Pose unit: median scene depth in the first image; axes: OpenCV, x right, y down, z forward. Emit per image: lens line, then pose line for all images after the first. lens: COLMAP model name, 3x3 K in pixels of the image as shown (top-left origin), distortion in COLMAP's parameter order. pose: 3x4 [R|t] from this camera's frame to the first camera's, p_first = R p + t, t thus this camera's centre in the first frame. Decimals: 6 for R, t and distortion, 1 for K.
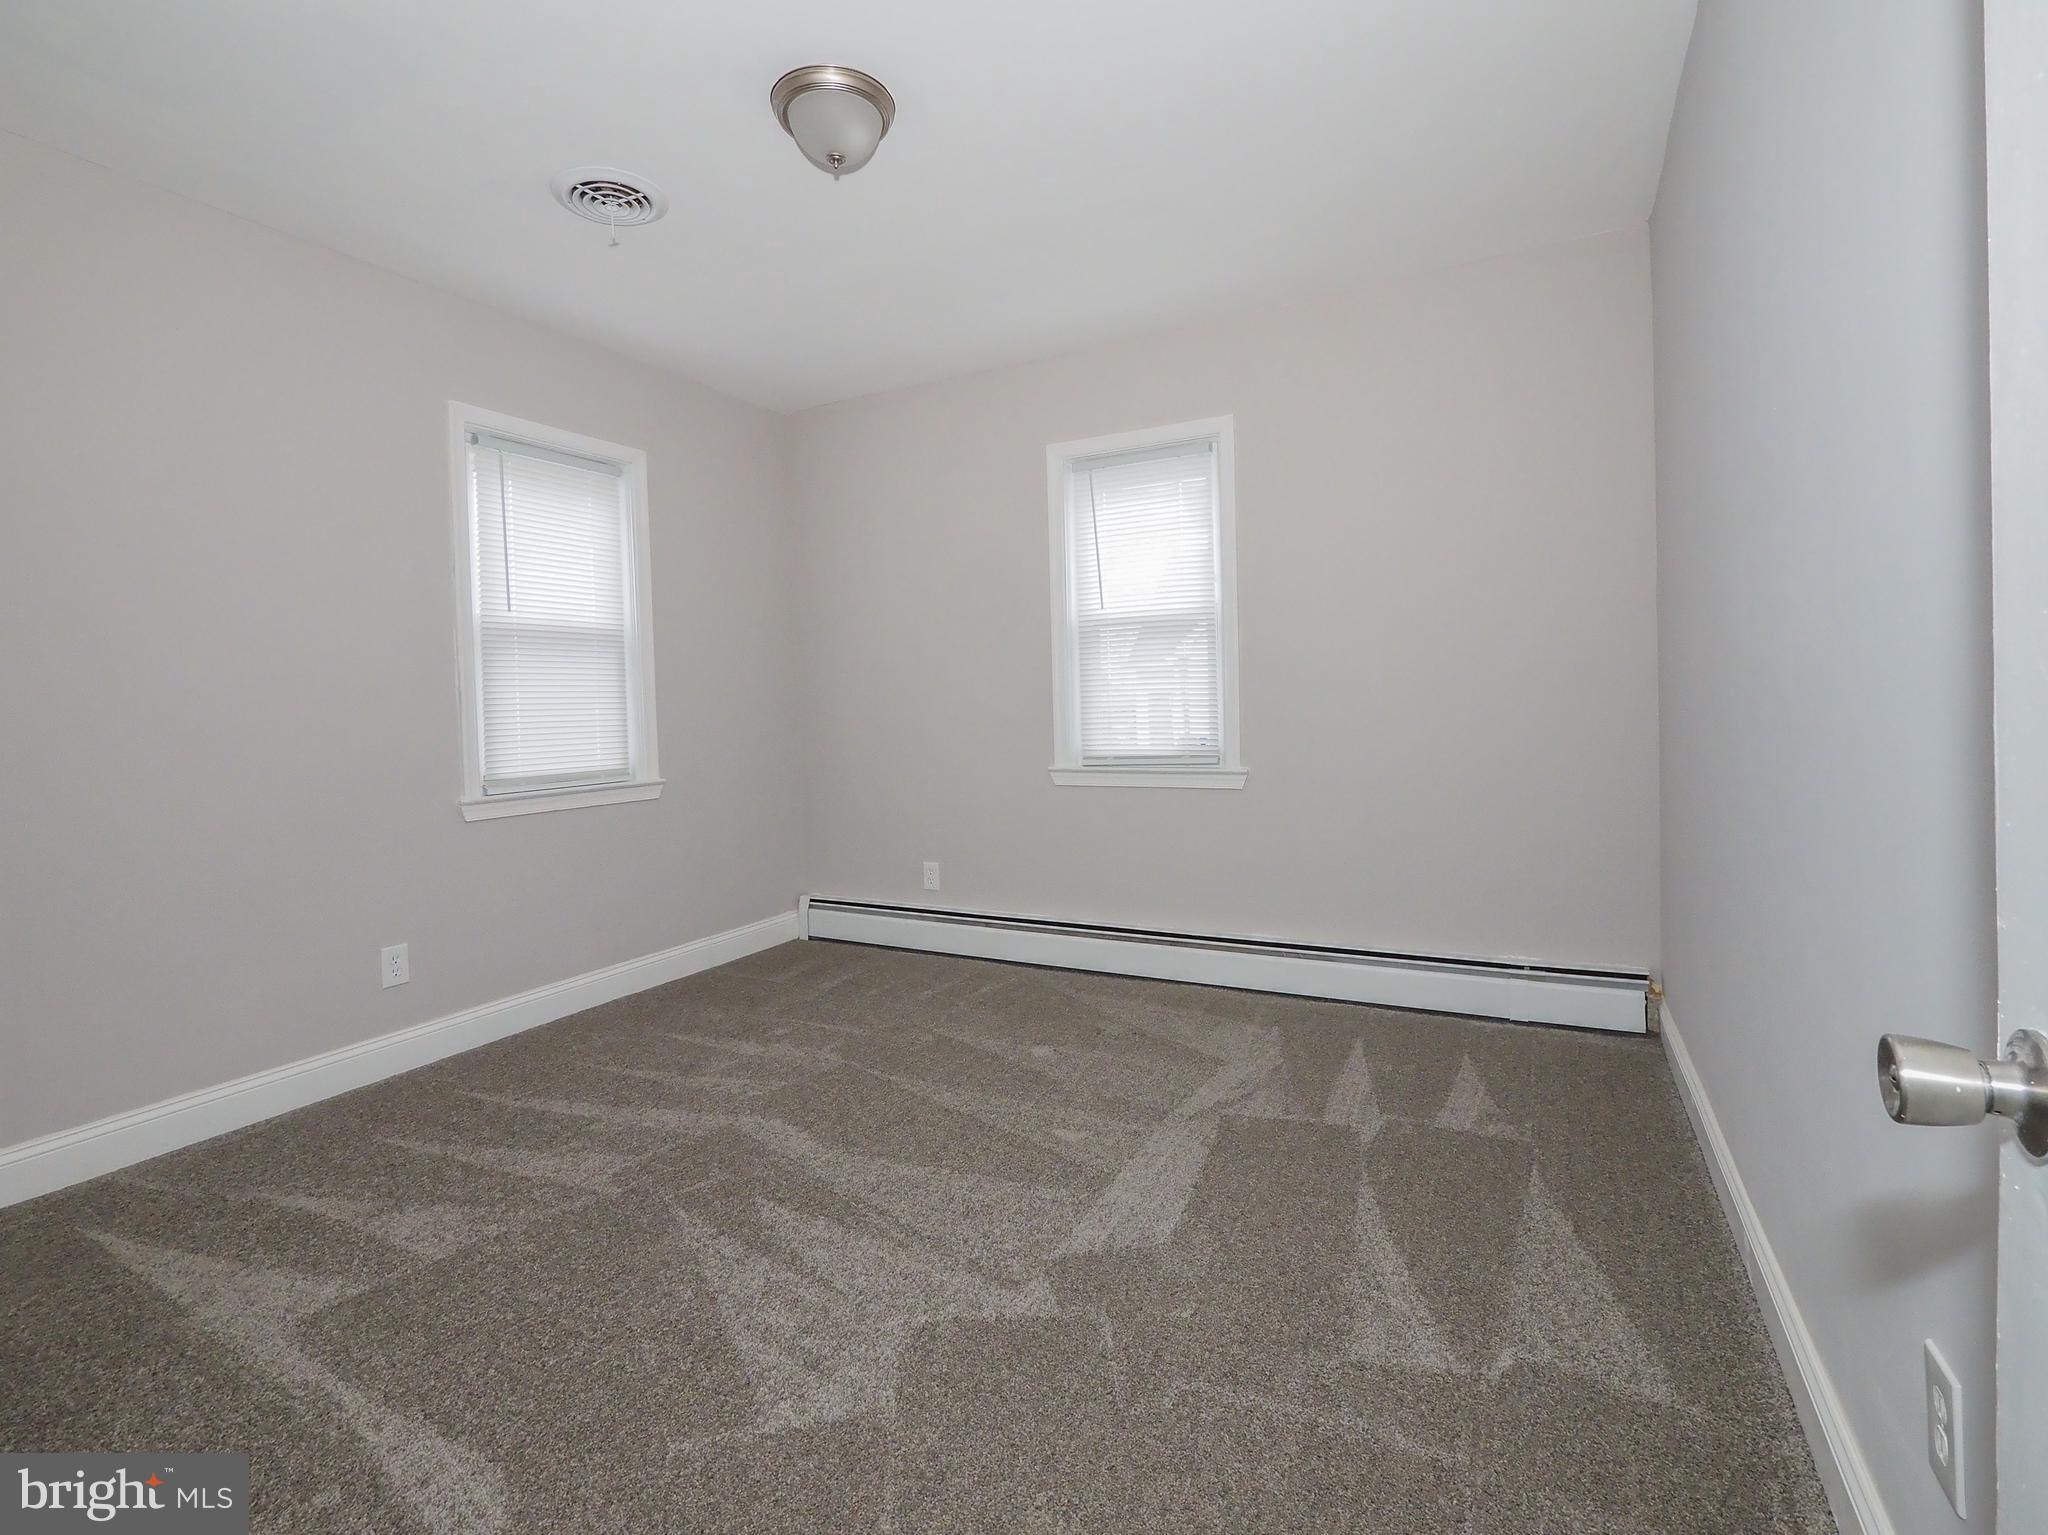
lens RADIAL K [[925.0, 0, 1031.2], [0, 925.0, 747.6], [0, 0, 1]] dist [-0.002515, -0.000168]
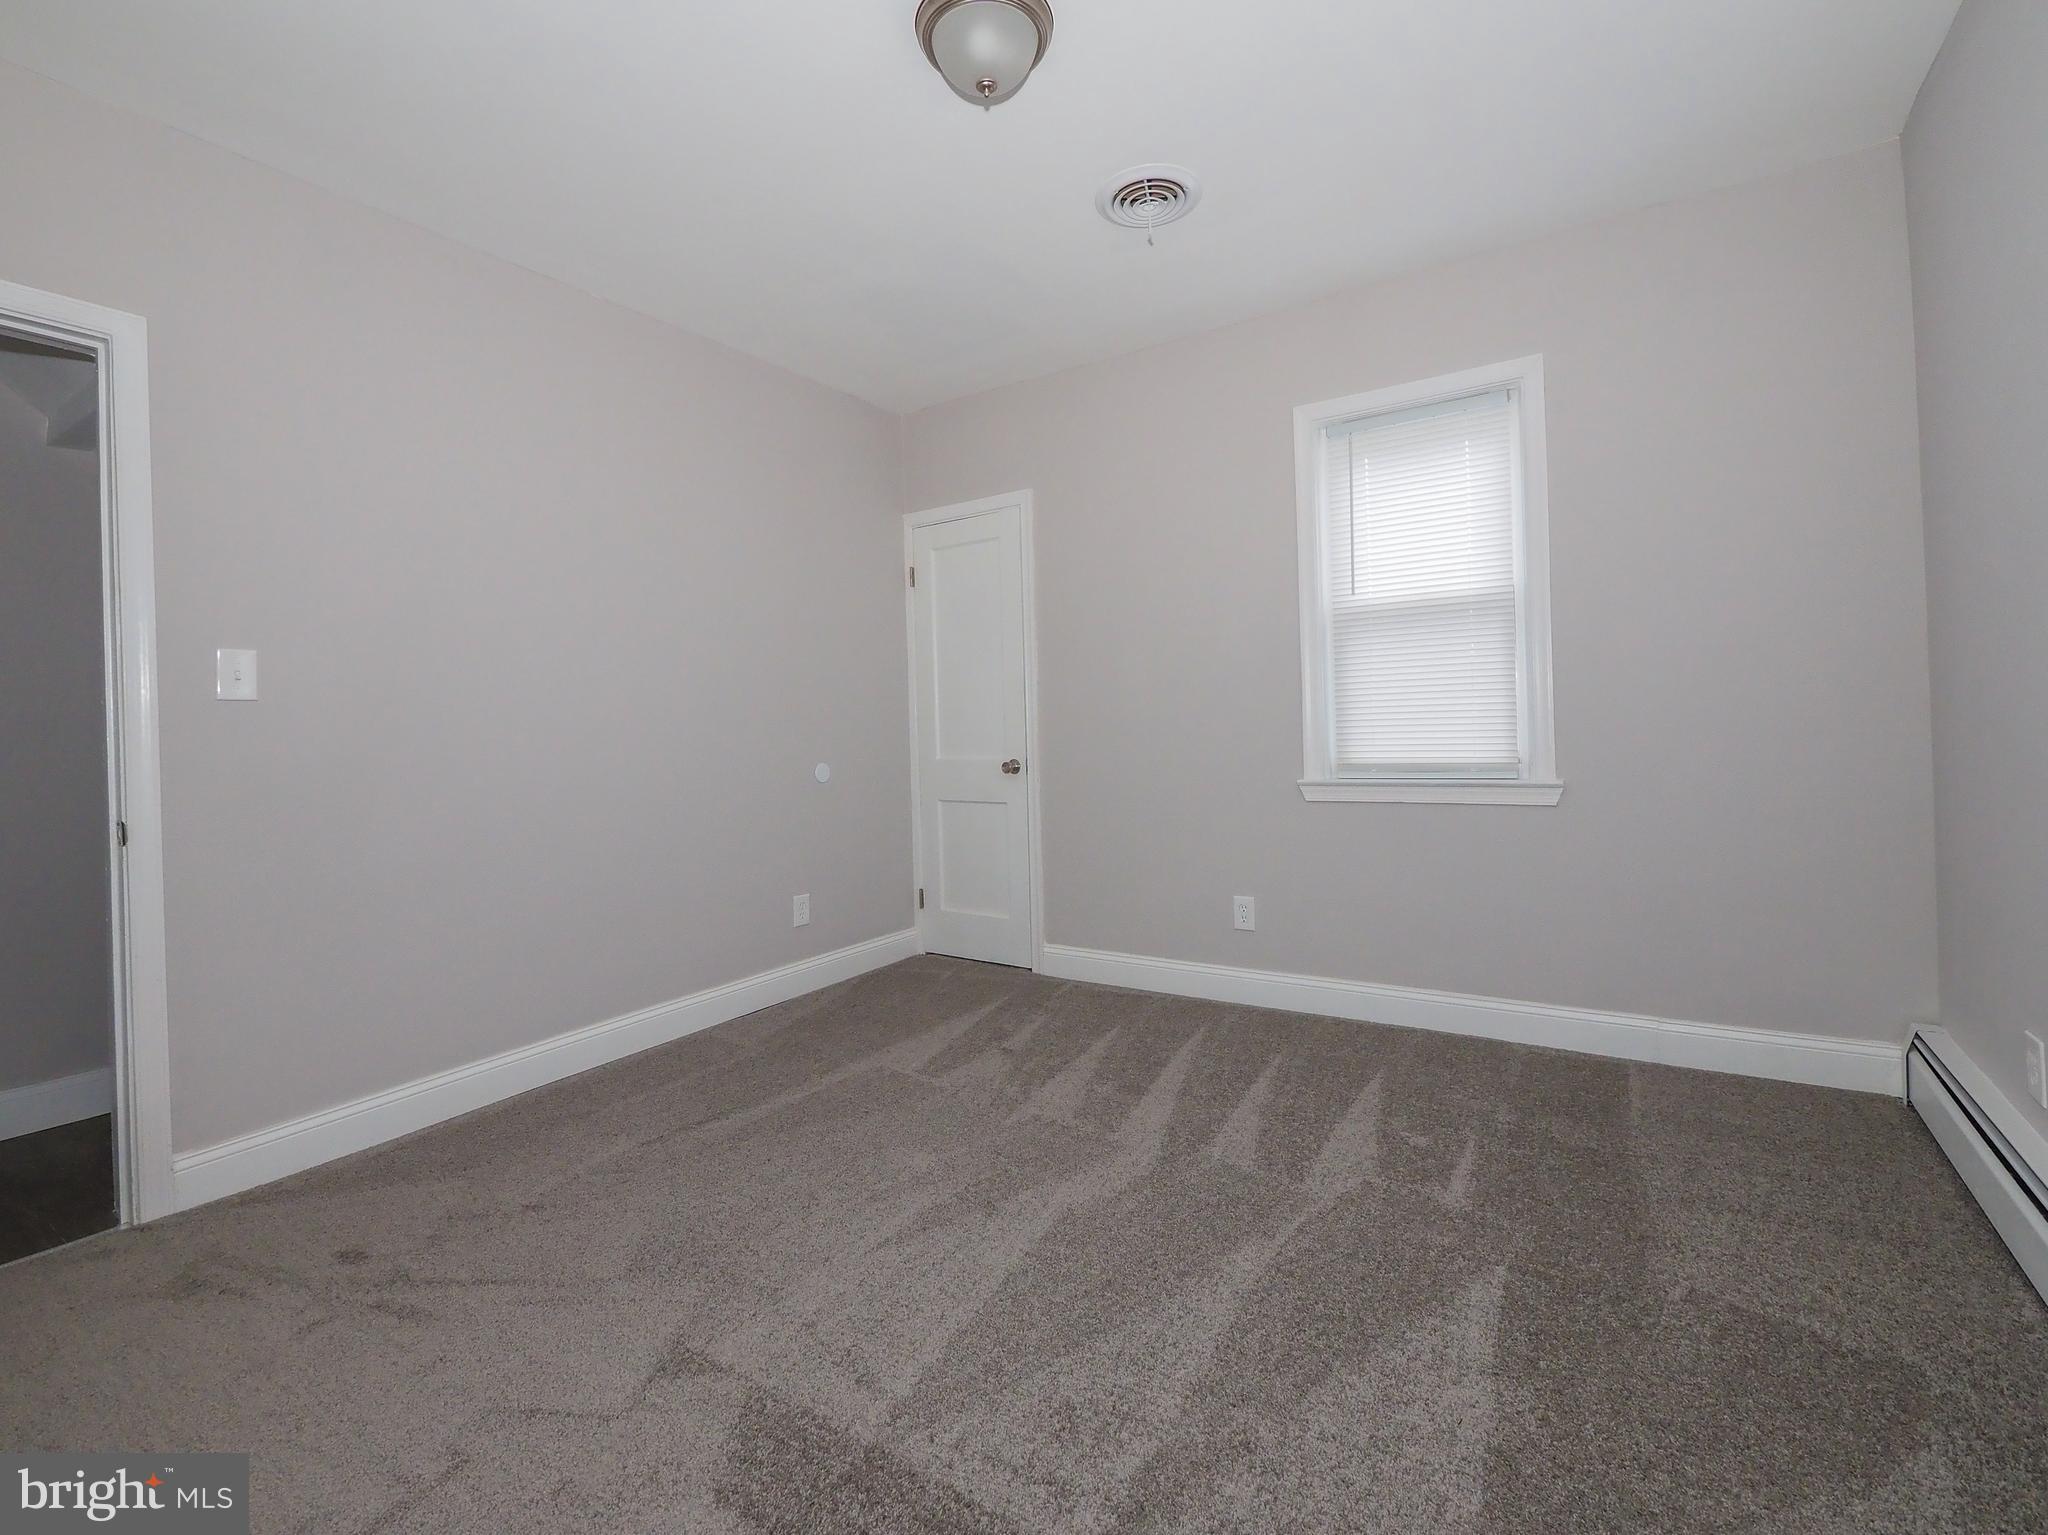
lens RADIAL K [[925.0, 0, 1031.2], [0, 925.0, 747.6], [0, 0, 1]] dist [-0.002515, -0.000168]
pose [[-0.107510, 0.061939, -0.992273, 0.472650], [0.004540, 0.998078, 0.061809, -0.048773], [0.994194, 0.002140, -0.107584, 0.785337]]
